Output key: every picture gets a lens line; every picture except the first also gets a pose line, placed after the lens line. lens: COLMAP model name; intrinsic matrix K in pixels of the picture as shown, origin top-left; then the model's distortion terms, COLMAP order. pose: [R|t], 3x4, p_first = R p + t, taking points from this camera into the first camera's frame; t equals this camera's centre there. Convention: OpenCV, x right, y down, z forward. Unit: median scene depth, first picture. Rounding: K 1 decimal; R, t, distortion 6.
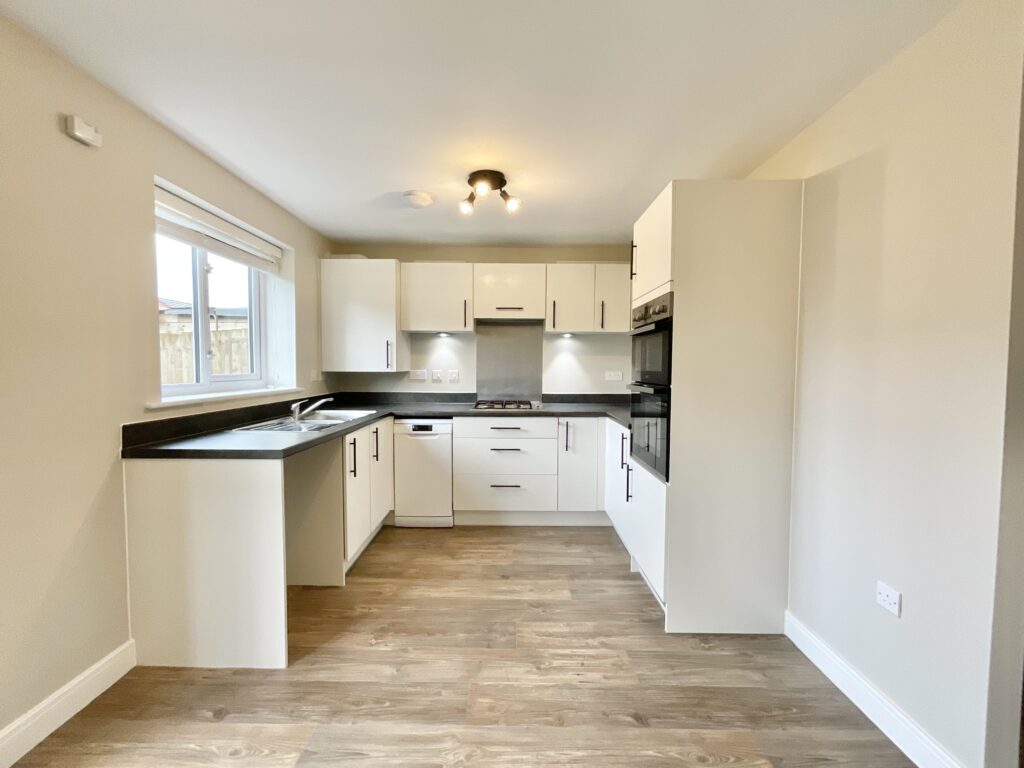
lens RADIAL K [[418.6, 0, 512.0], [0, 418.6, 384.0], [0, 0, 1]] dist [0.002539, 0.000624]
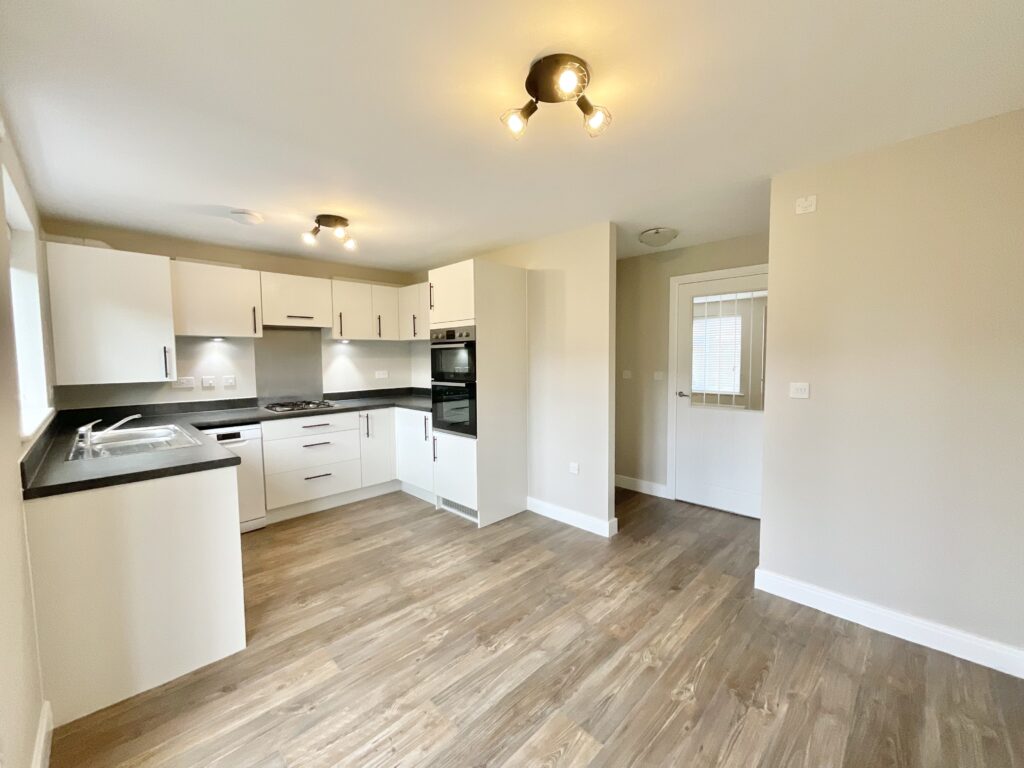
lens RADIAL K [[418.6, 0, 512.0], [0, 418.6, 384.0], [0, 0, 1]] dist [0.002539, 0.000624]
pose [[0.702931, -0.059629, 0.708754, -0.449268], [0.044774, 0.998213, 0.039576, -0.028232], [-0.709847, 0.003914, 0.704345, -0.179515]]
